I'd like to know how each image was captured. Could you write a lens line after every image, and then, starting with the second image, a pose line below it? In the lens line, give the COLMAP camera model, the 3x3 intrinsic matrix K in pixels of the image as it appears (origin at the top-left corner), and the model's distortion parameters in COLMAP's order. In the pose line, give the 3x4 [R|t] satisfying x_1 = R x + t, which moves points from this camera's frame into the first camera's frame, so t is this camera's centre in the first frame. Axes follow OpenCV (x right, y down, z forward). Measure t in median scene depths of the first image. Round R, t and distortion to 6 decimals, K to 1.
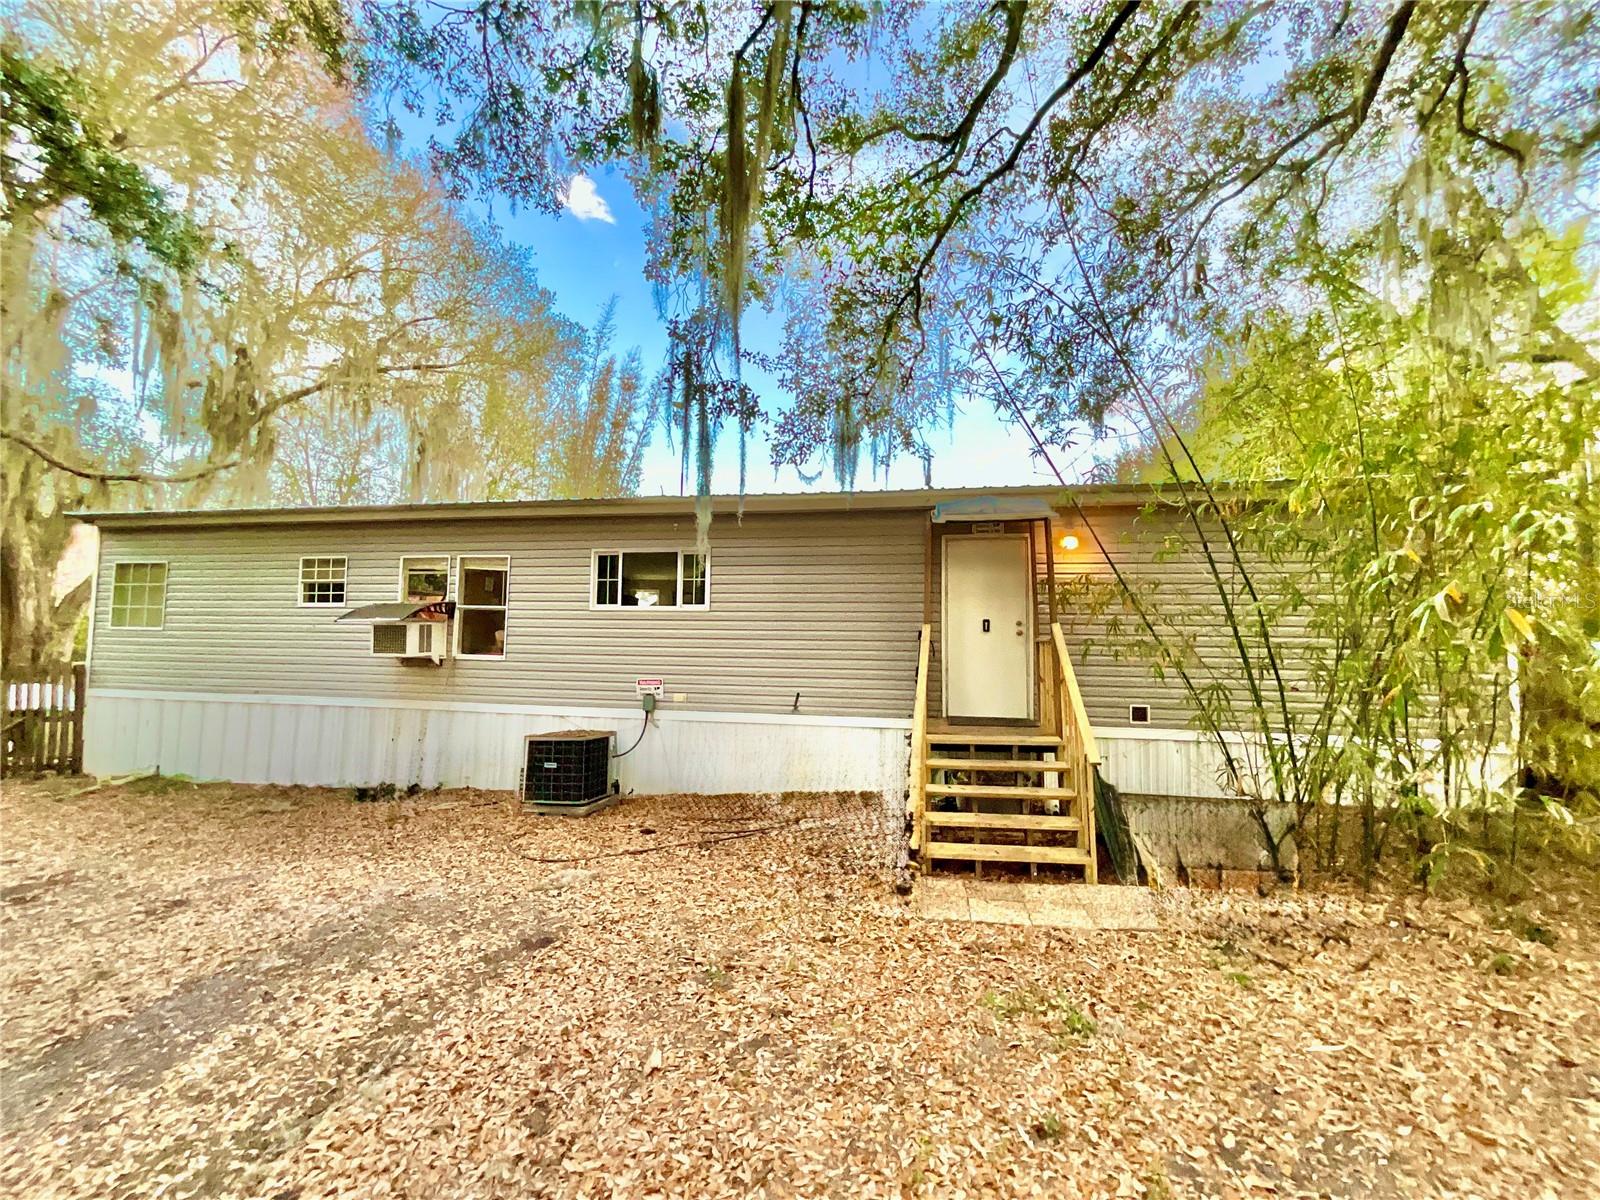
lens RADIAL K [[652.5, 0, 800.0], [0, 652.5, 600.0], [0, 0, 1]] dist [0.014282, -0.006454]
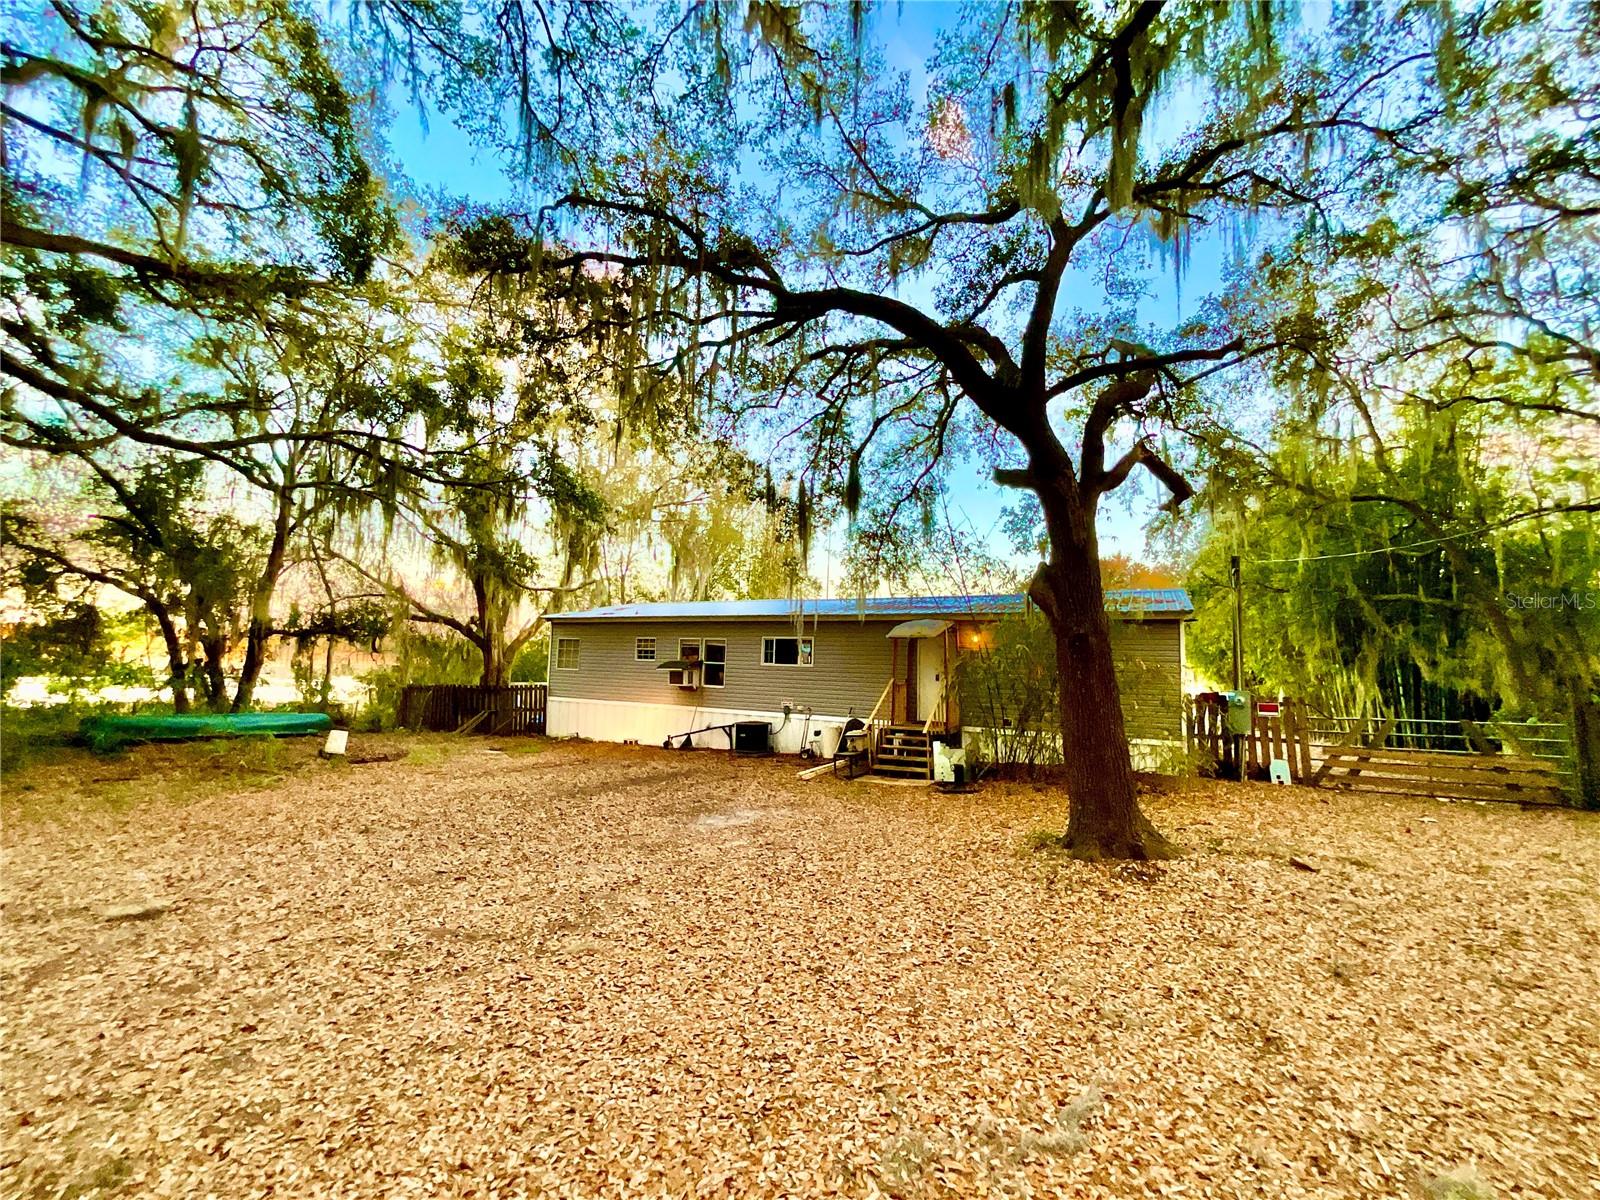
lens RADIAL K [[652.5, 0, 800.0], [0, 652.5, 600.0], [0, 0, 1]] dist [0.014282, -0.006454]
pose [[0.958704, -0.016139, -0.283948, 0.461139], [0.006758, 0.999399, -0.033986, -0.141975], [0.284326, 0.030664, 0.958237, -1.141060]]
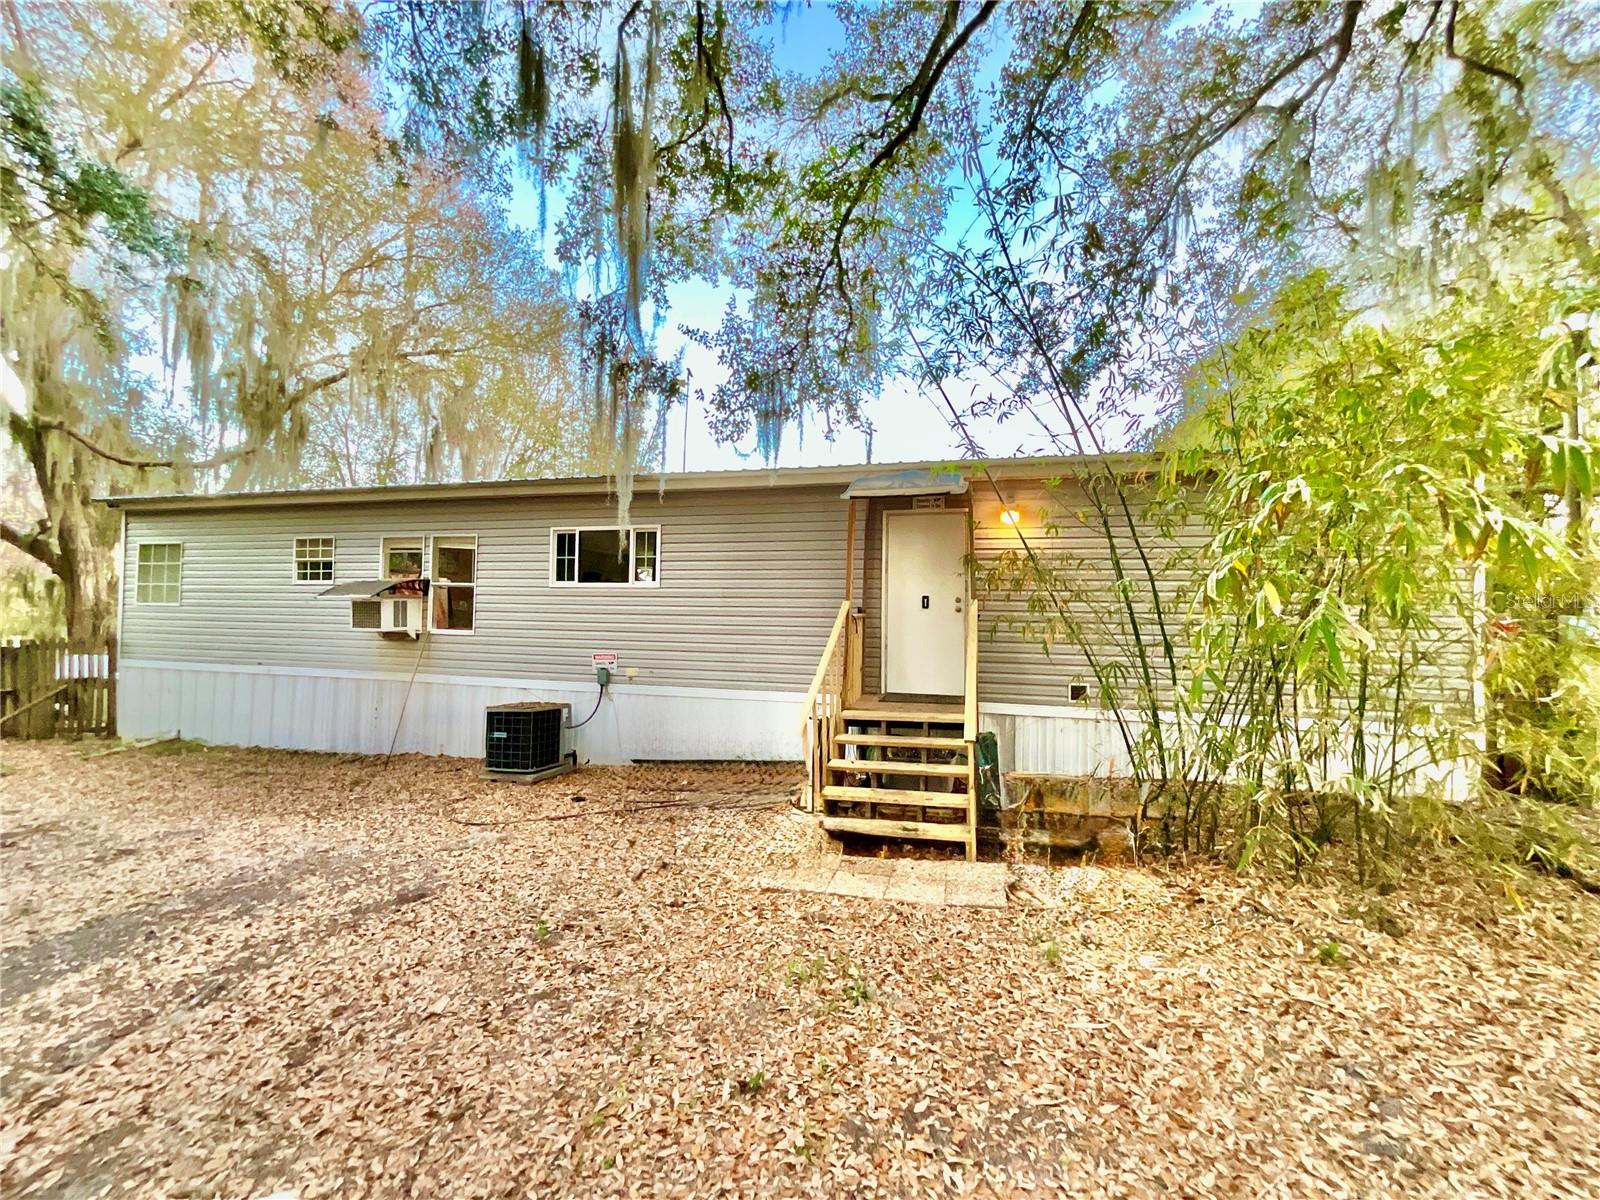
lens RADIAL K [[652.5, 0, 800.0], [0, 652.5, 600.0], [0, 0, 1]] dist [0.014282, -0.006454]
pose [[0.997050, 0.000482, -0.076748, 0.173227], [0.002271, 0.999357, 0.035776, 0.000044], [0.076716, -0.035845, 0.996408, -0.000582]]
